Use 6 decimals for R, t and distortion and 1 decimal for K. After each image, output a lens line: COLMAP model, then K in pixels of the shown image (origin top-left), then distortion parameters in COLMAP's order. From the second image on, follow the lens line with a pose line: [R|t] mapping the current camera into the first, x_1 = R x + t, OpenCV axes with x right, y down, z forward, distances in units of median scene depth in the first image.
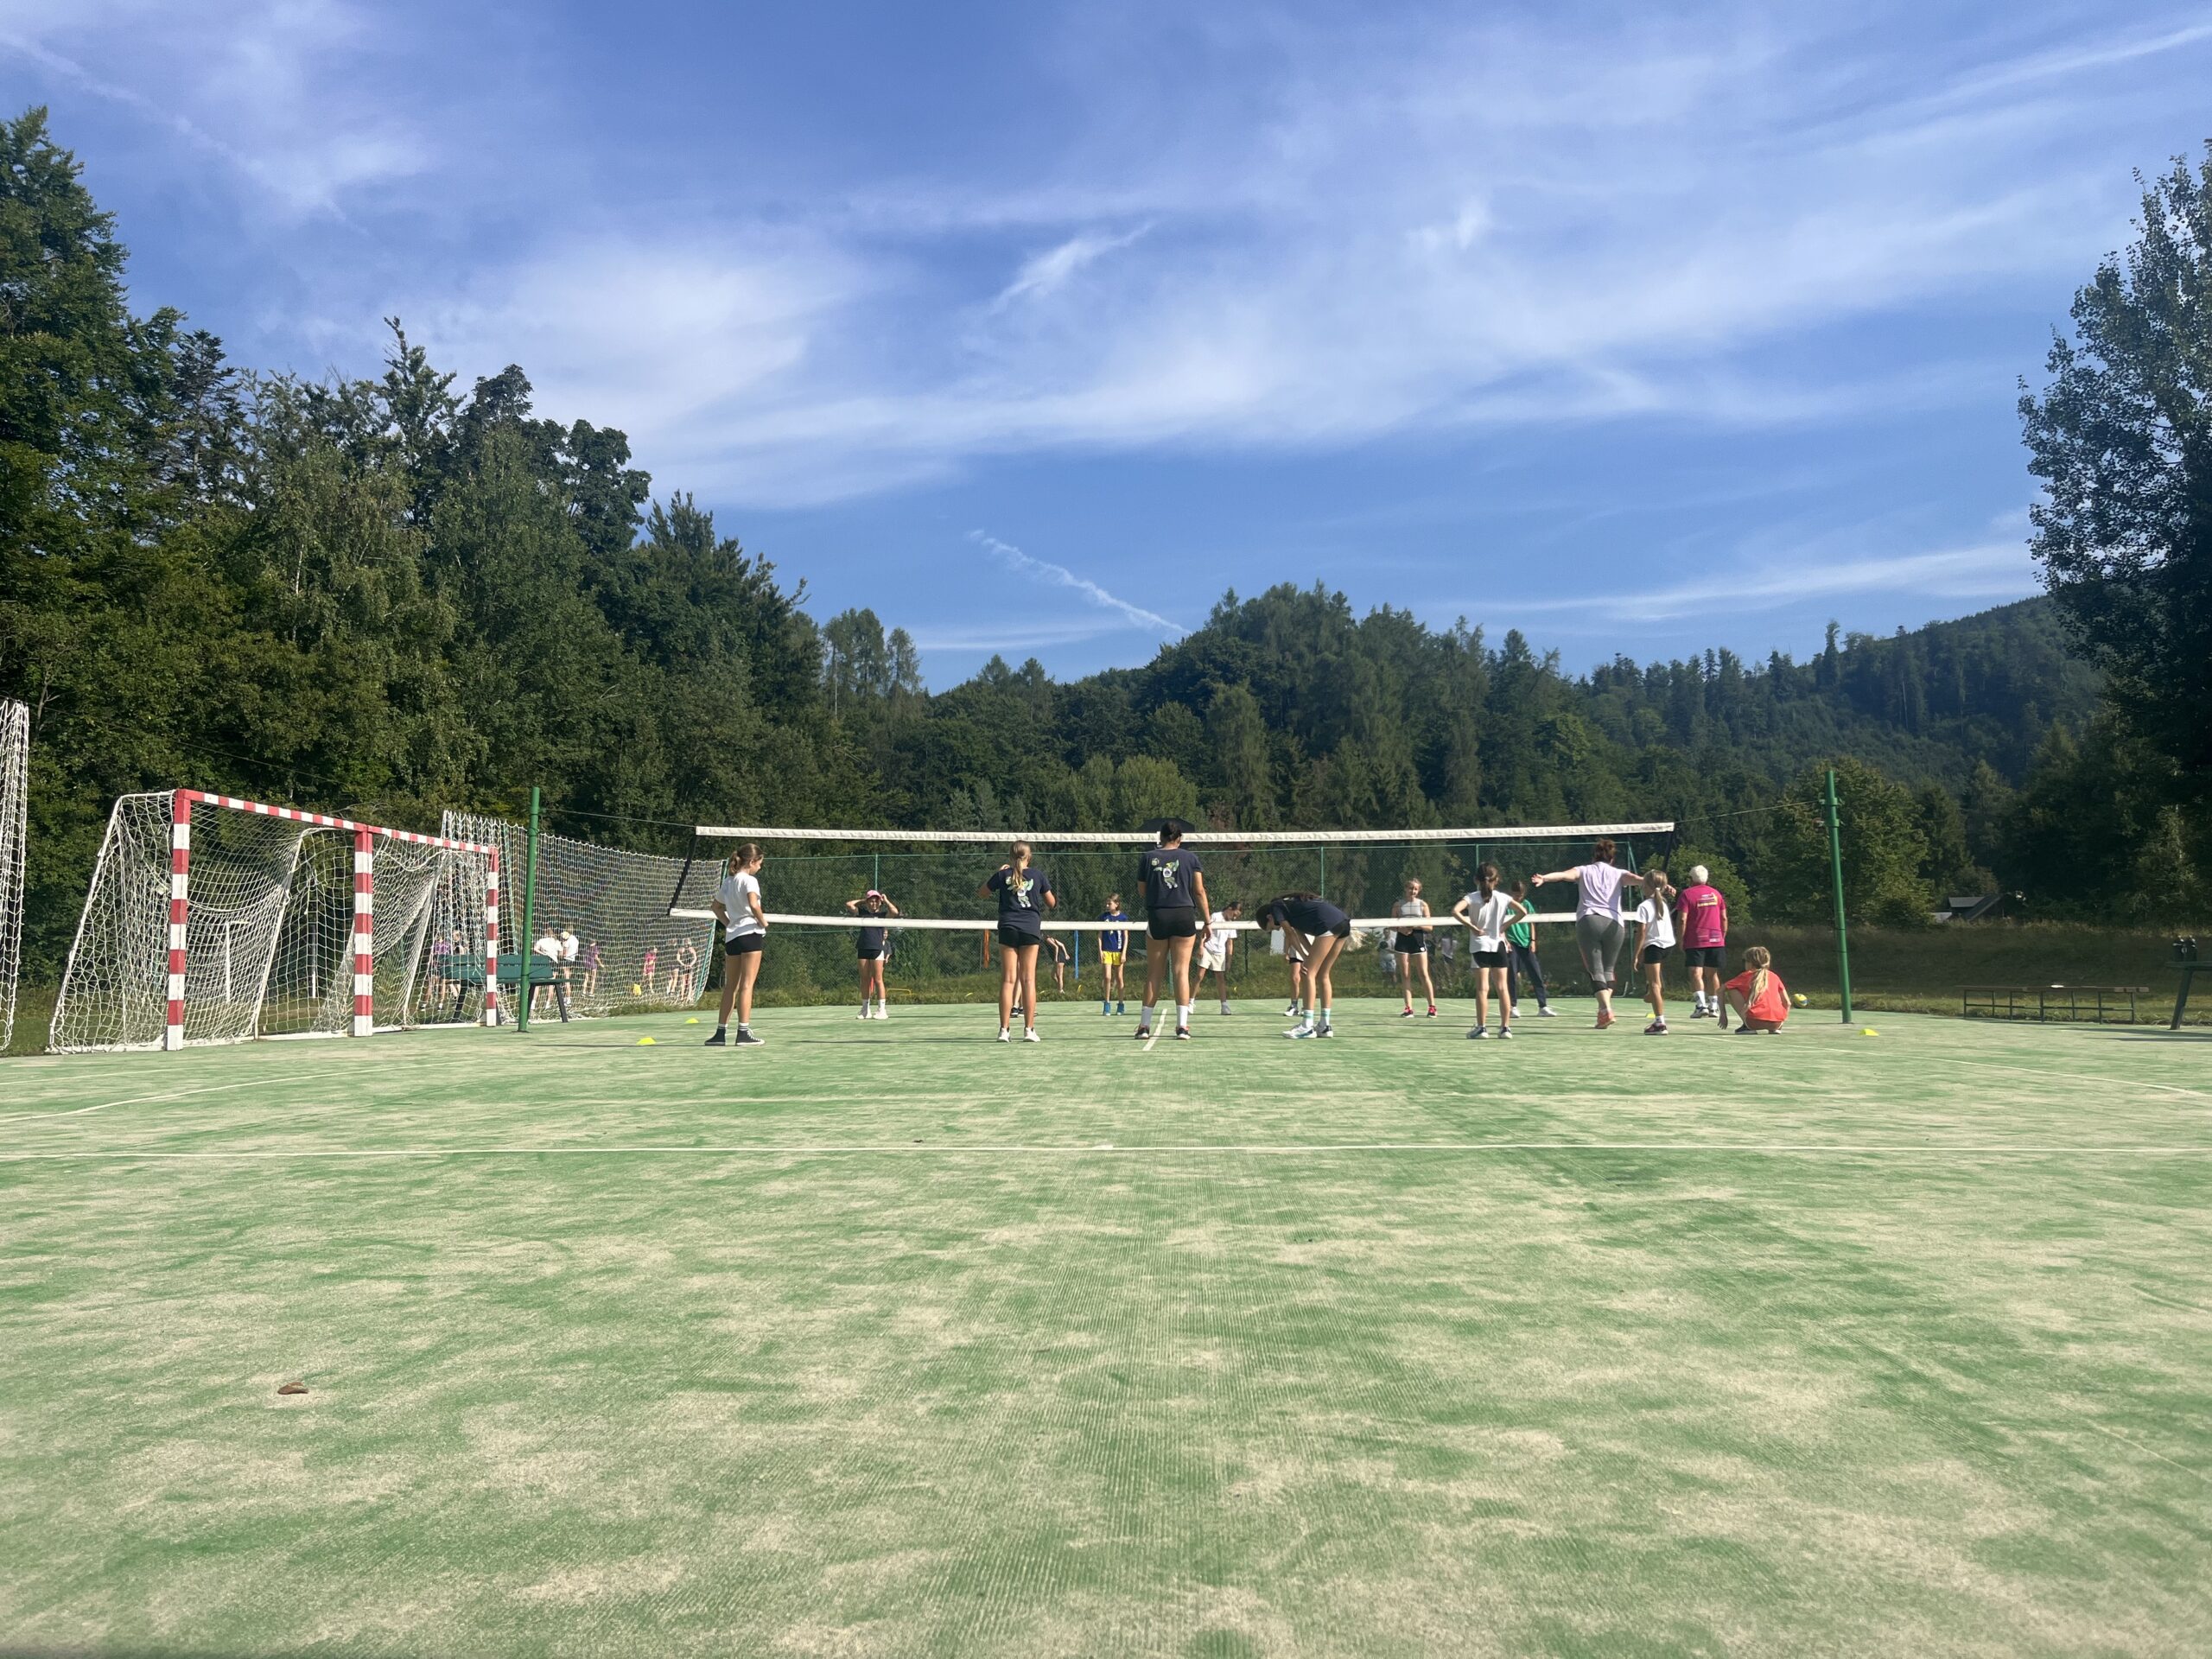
lens RADIAL K [[1652.5, 0, 1107.4], [0, 1652.5, 837.8], [0, 0, 1]] dist [0.002718, 0.010379]
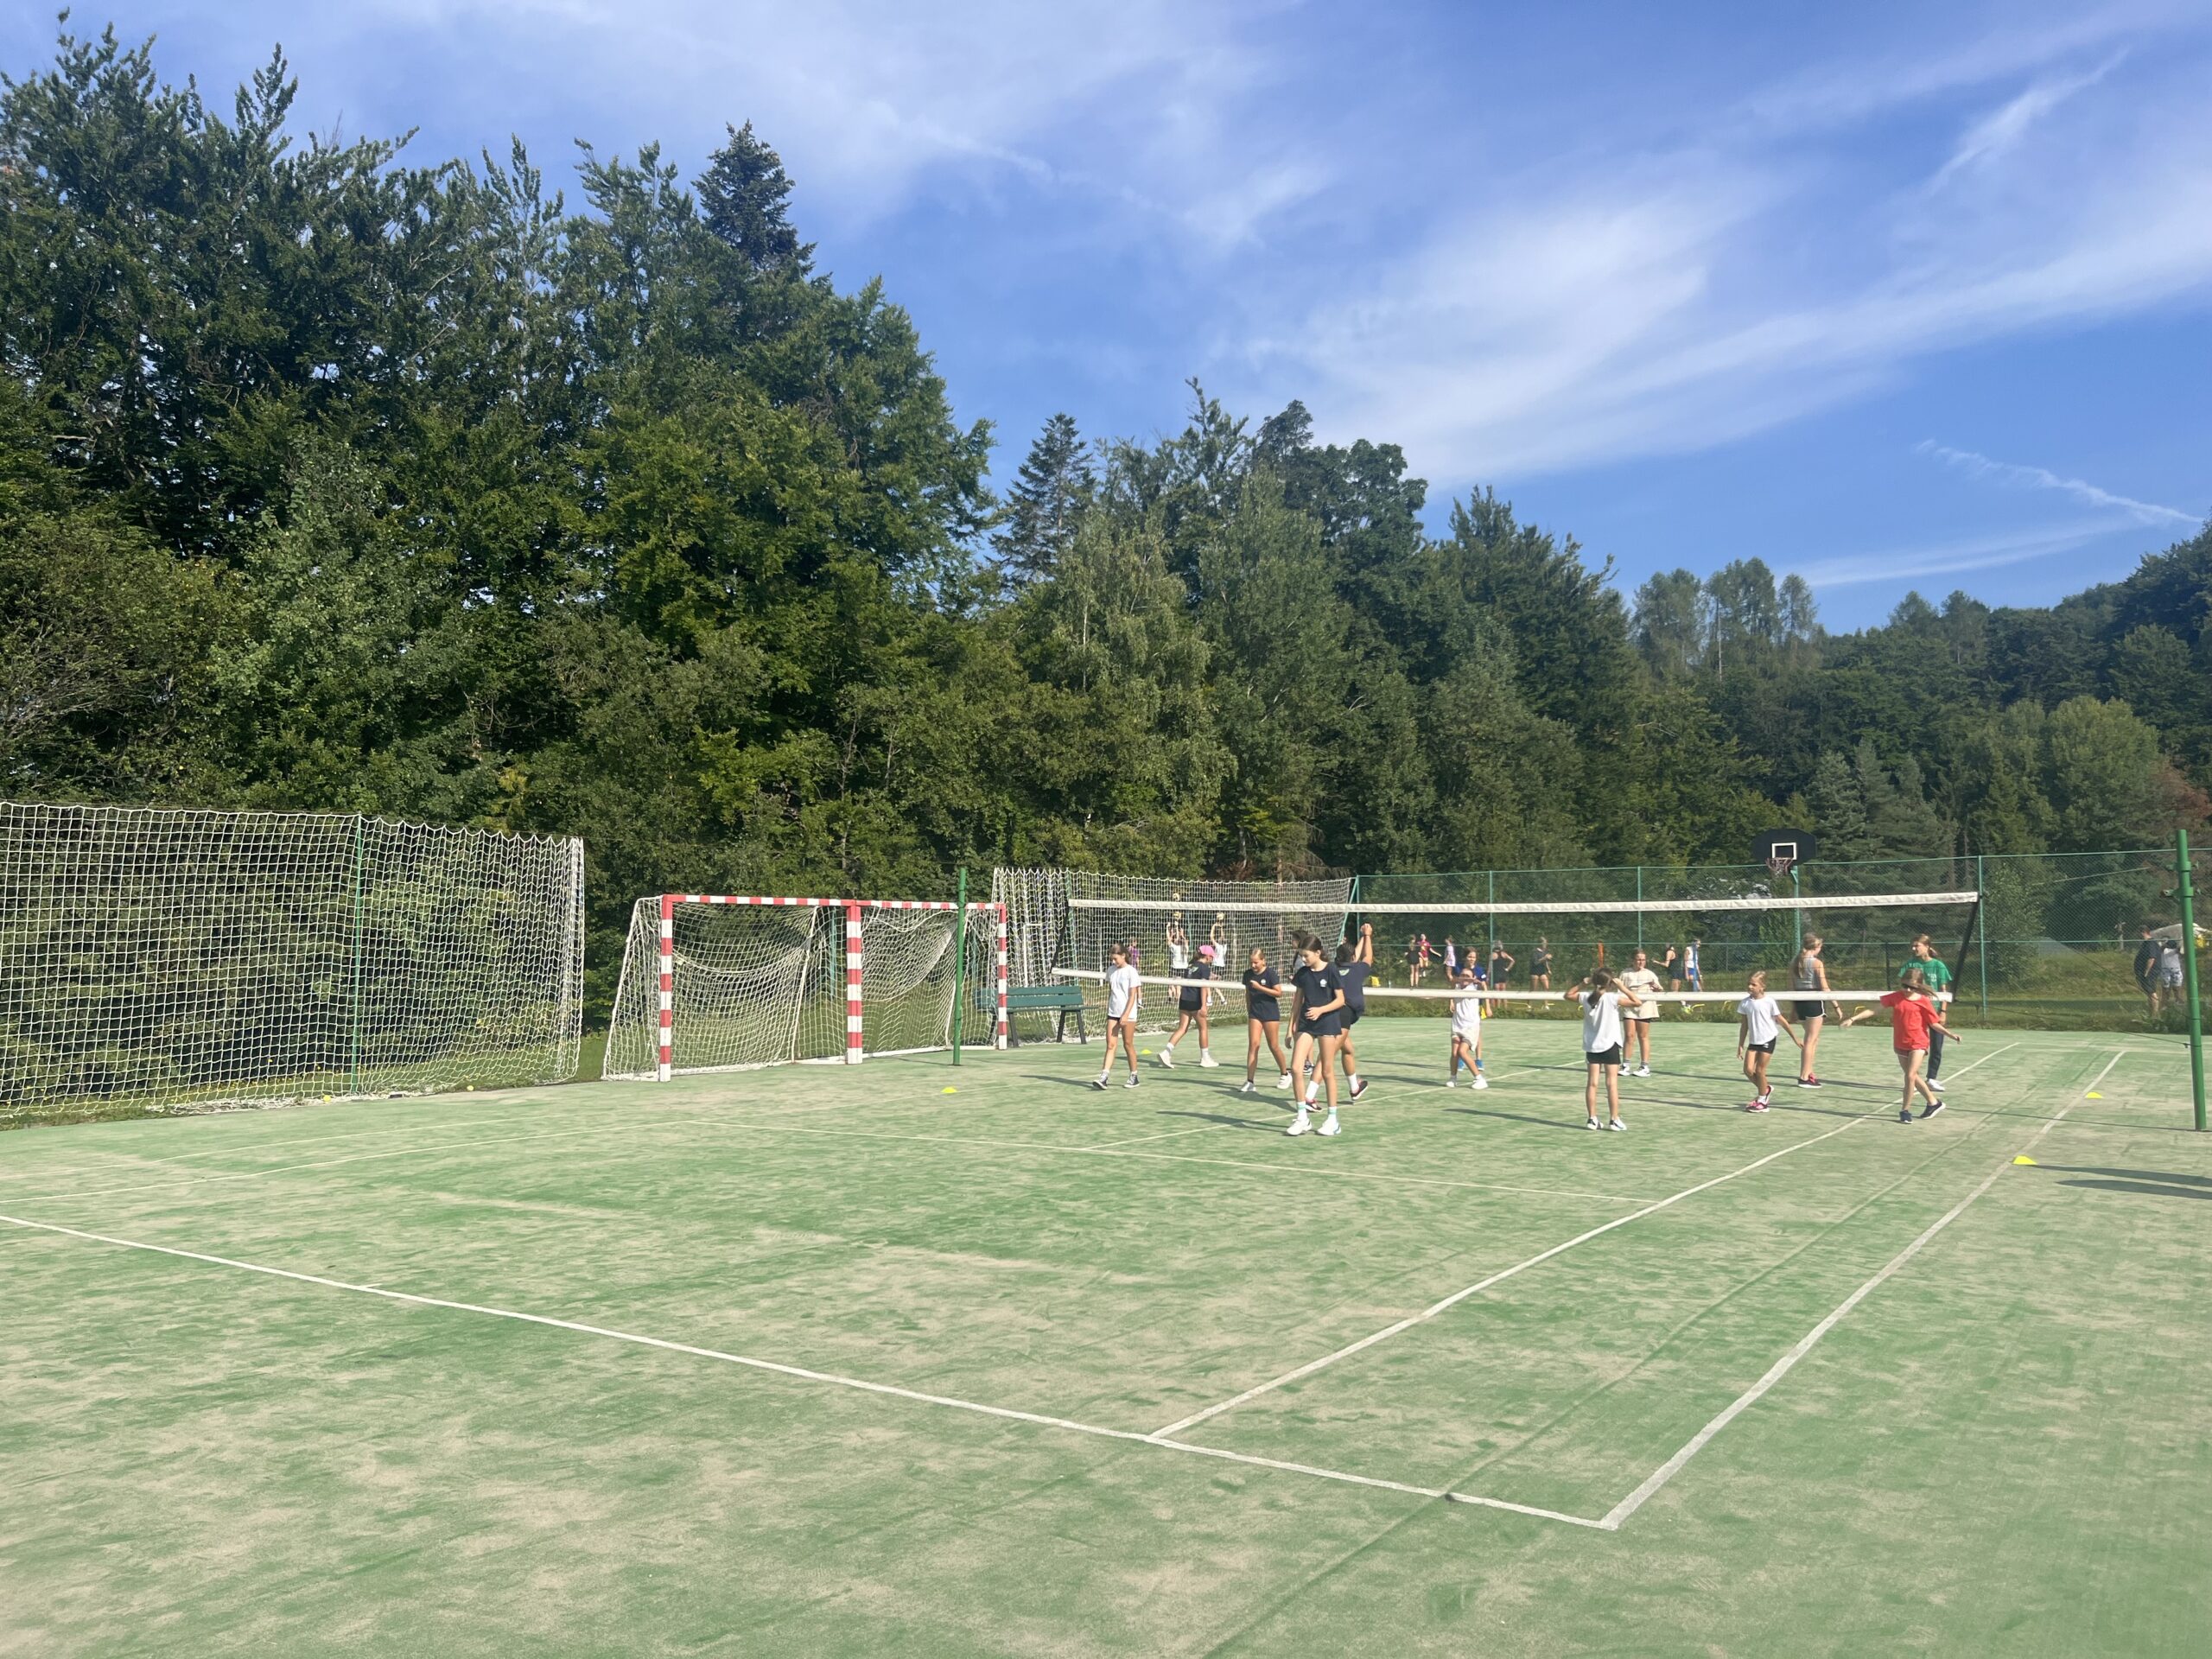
lens RADIAL K [[1662.2, 0, 1116.8], [0, 1662.2, 841.3], [0, 0, 1]] dist [0.063682, -0.088052]
pose [[0.849245, -0.022571, -0.527517, 0.110540], [0.037211, 0.999160, 0.017154, -0.018148], [0.526686, -0.034197, 0.849372, -0.006218]]
